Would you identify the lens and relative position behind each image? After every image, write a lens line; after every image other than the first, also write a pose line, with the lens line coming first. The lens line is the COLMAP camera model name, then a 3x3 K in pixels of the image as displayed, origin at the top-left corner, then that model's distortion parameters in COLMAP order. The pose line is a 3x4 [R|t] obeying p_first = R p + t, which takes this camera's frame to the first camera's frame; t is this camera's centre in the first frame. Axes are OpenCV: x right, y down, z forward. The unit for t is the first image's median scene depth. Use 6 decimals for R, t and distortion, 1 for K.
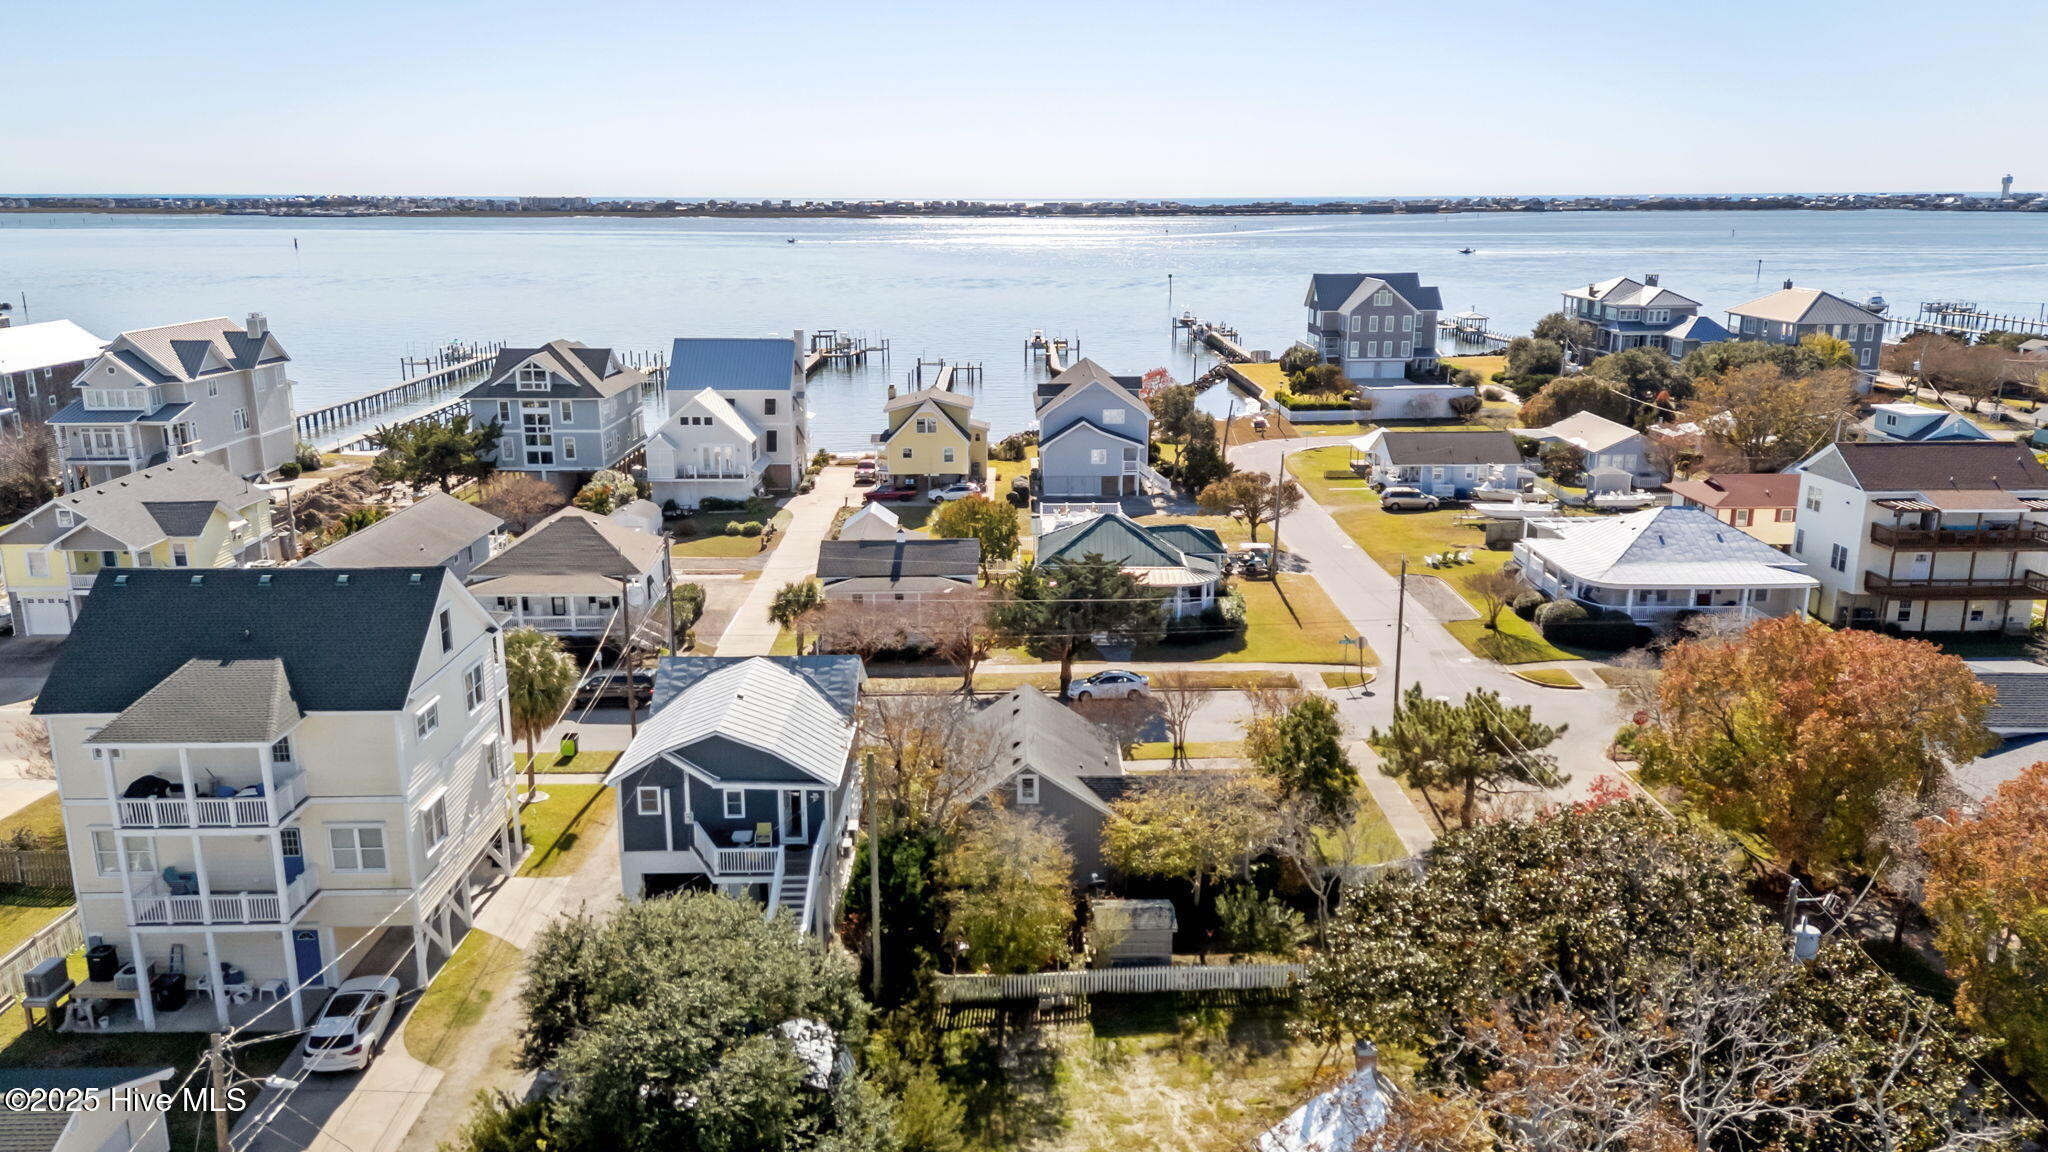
lens RADIAL K [[1510.2, 0, 1033.0], [0, 1510.2, 577.5], [0, 0, 1]] dist [0.073887, -0.045051]
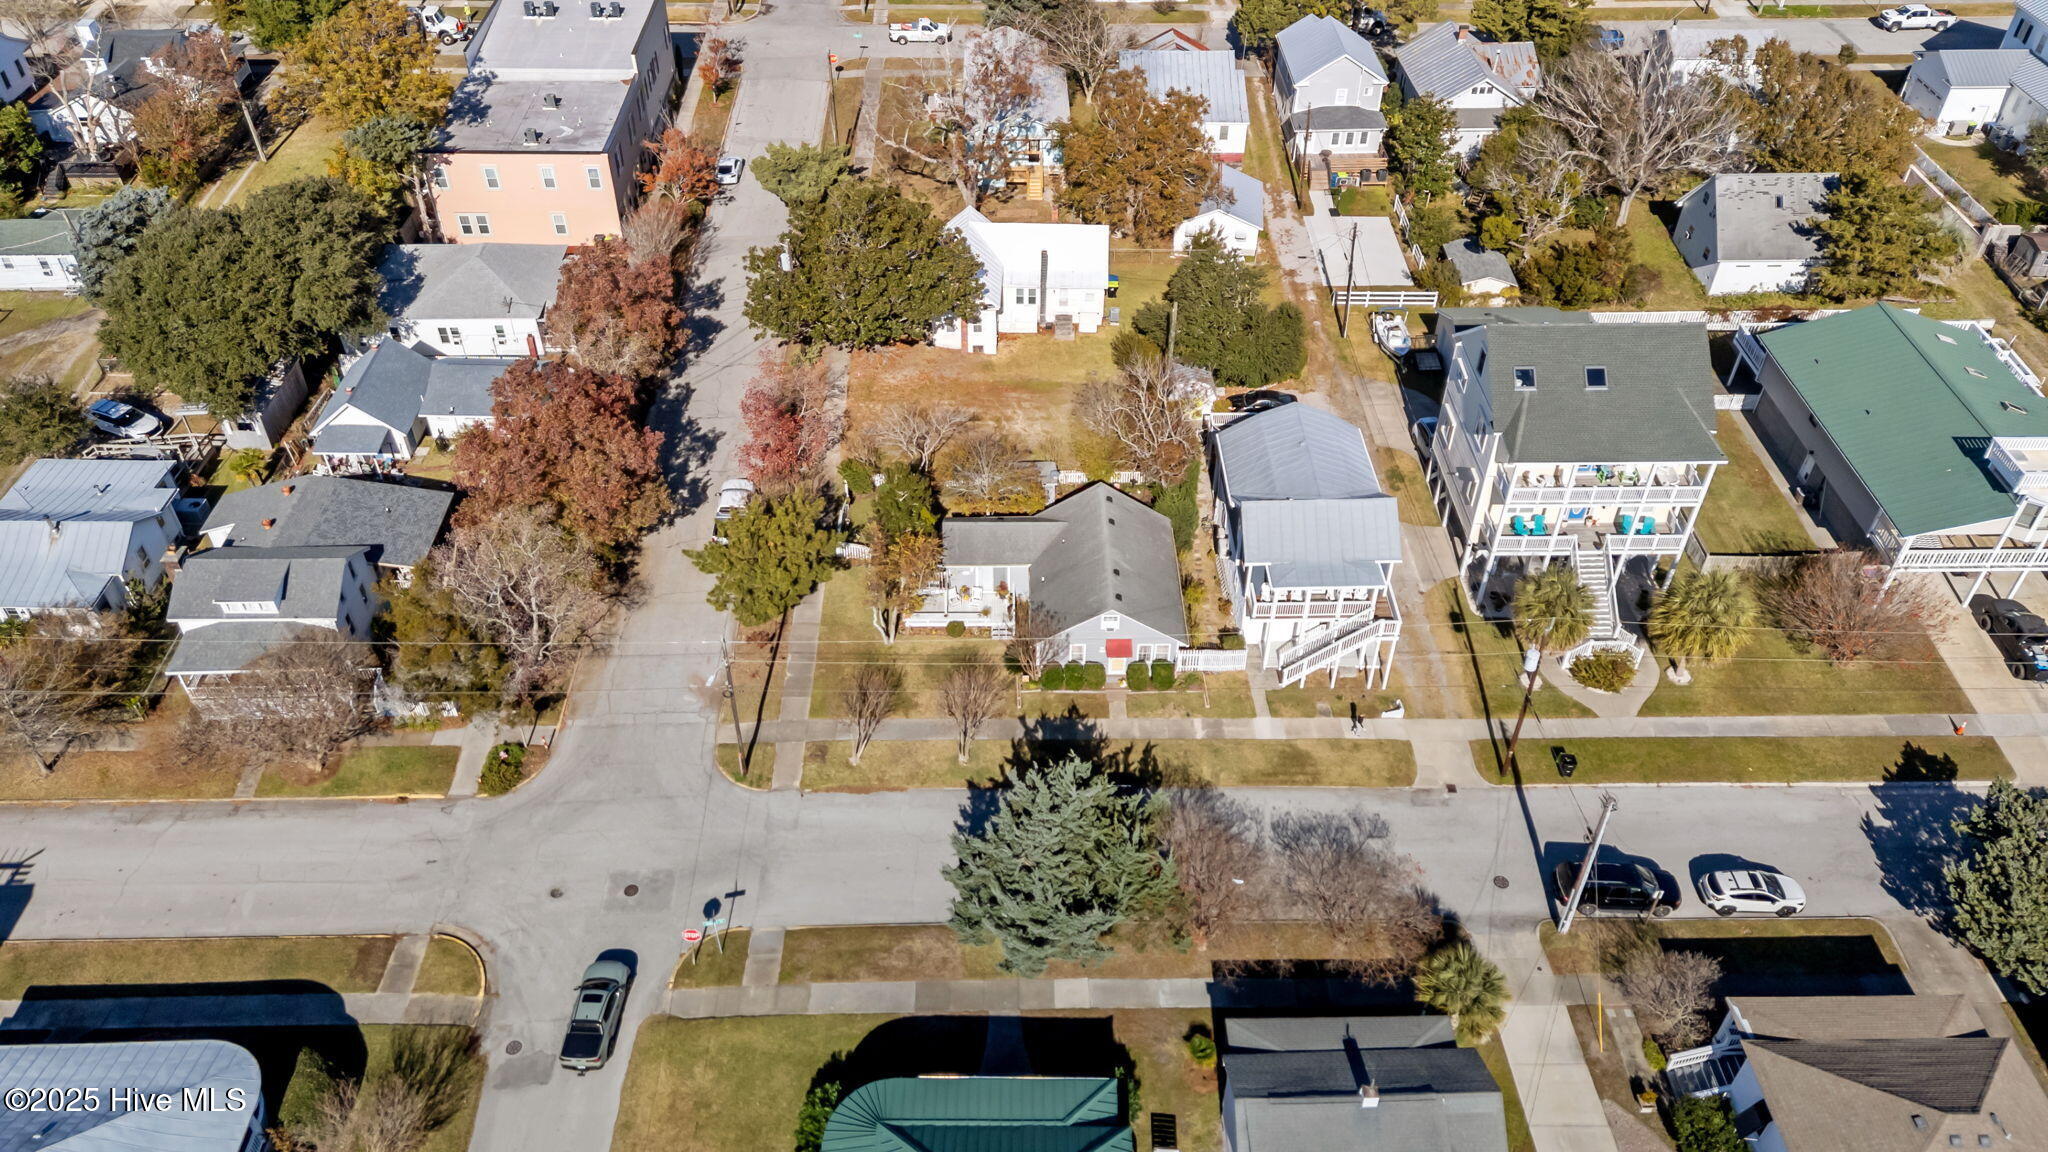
lens RADIAL K [[1490.6, 0, 1035.5], [0, 1490.6, 585.8], [0, 0, 1]] dist [0.105344, -0.115414]
pose [[-0.999942, -0.003847, -0.010067, 0.034070], [-0.010482, 0.564135, 0.825616, -0.447940], [0.002503, 0.825674, -0.564142, 0.841881]]
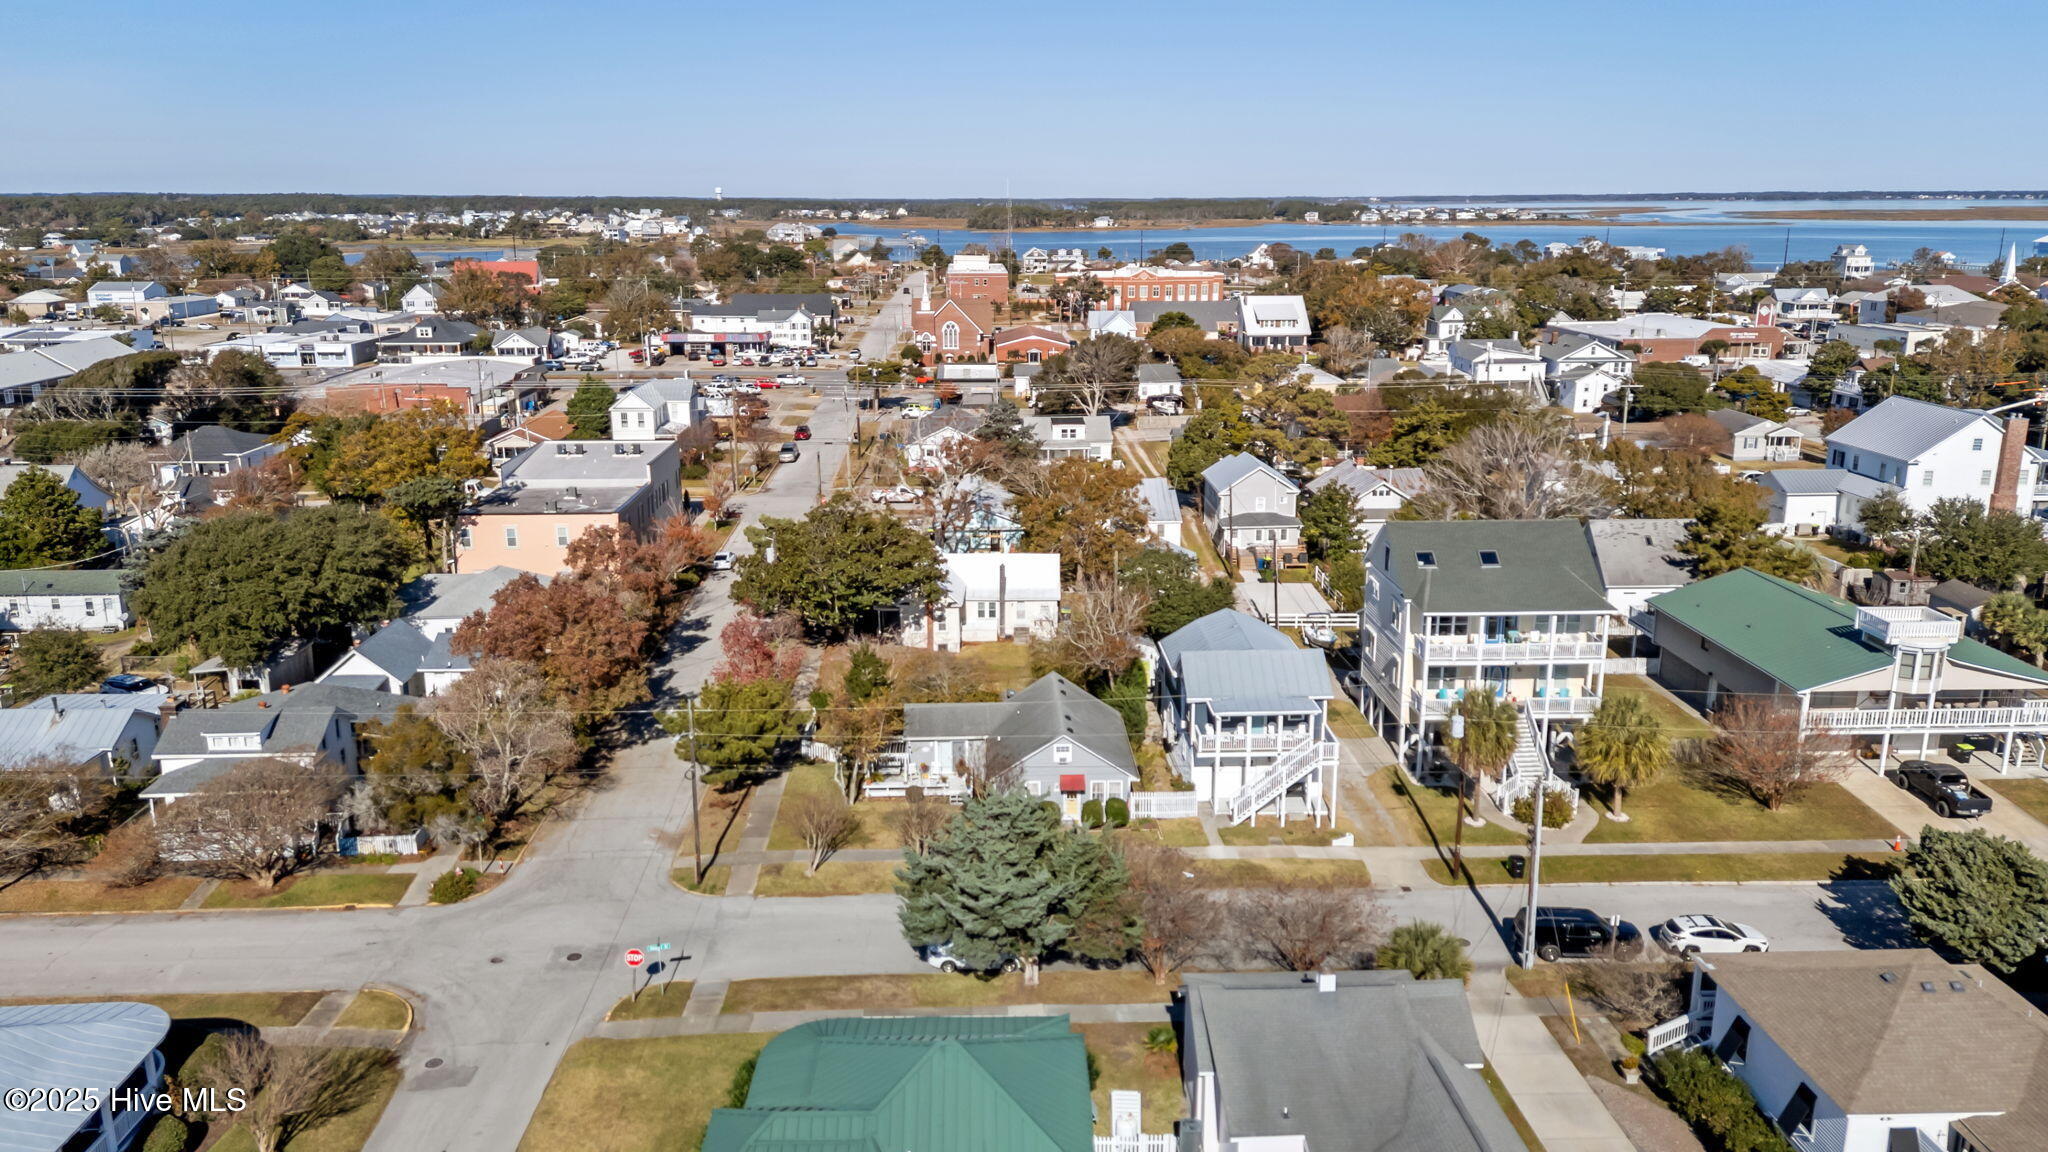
lens RADIAL K [[1490.6, 0, 1035.5], [0, 1490.6, 585.8], [0, 0, 1]] dist [0.105344, -0.115414]
pose [[-0.999670, 0.006986, -0.024707, 0.024452], [-0.005745, 0.877031, 0.480399, -0.309853], [0.025025, 0.480383, -0.876702, 1.027064]]
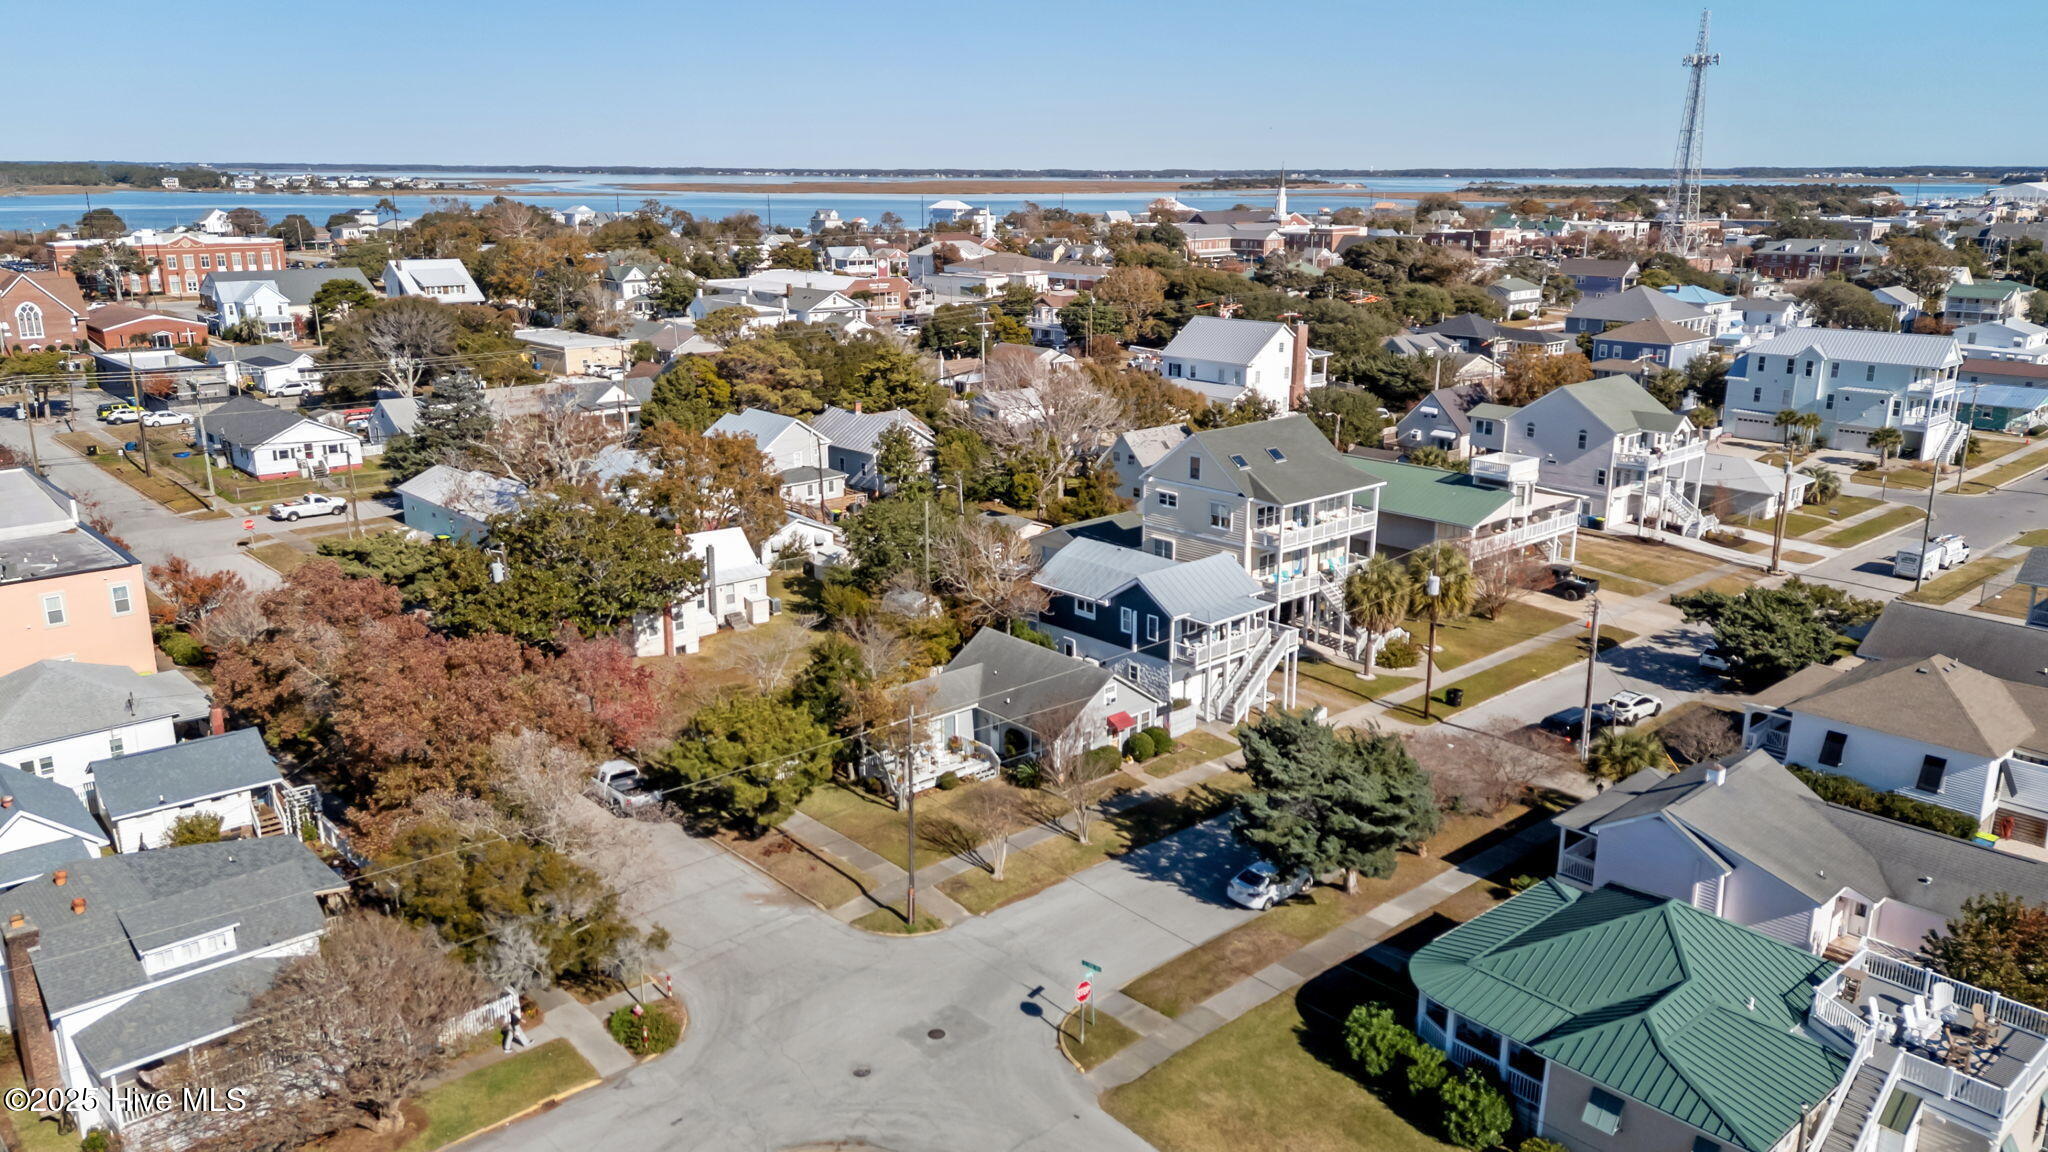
lens RADIAL K [[1490.6, 0, 1035.5], [0, 1490.6, 585.8], [0, 0, 1]] dist [0.105344, -0.115414]
pose [[-0.744694, 0.175735, -0.643854, 0.396587], [-0.166518, 0.885279, 0.434228, -0.246123], [0.646299, 0.430580, -0.629999, 0.859049]]
